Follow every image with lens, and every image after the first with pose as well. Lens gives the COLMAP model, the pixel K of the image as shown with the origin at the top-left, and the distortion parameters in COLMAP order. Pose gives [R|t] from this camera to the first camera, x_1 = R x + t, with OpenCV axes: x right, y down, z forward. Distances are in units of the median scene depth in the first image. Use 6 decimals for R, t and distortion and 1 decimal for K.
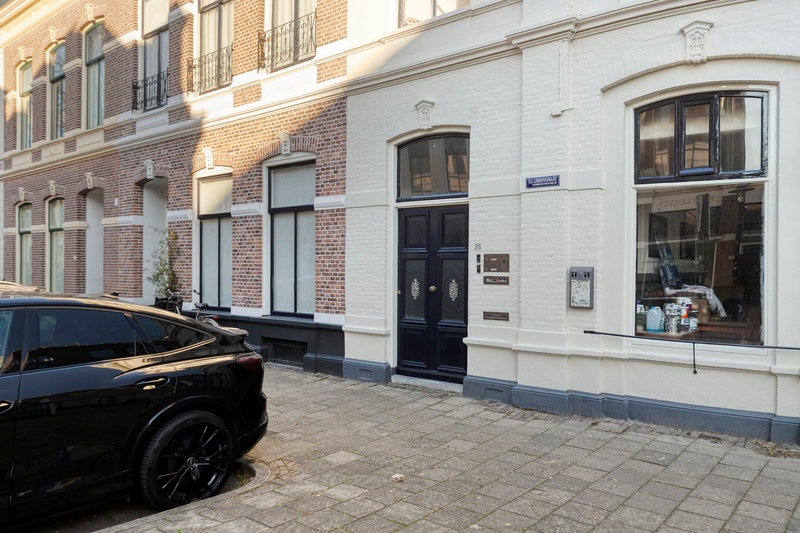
lens RADIAL K [[606.0, 0, 402.8], [0, 606.0, 258.6], [0, 0, 1]] dist [-0.004972, 0.014253]
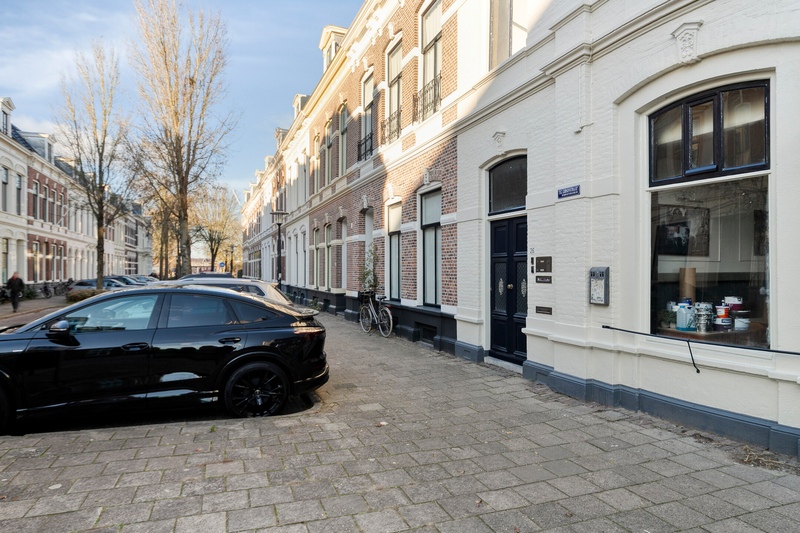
lens RADIAL K [[498.1, 0, 381.8], [0, 498.1, 256.0], [0, 0, 1]] dist [-0.013755, 0.005872]
pose [[0.858264, -0.023858, -0.512654, 0.410818], [0.017586, 0.999699, -0.017082, 0.002227], [0.512908, 0.005645, 0.858425, 0.027847]]
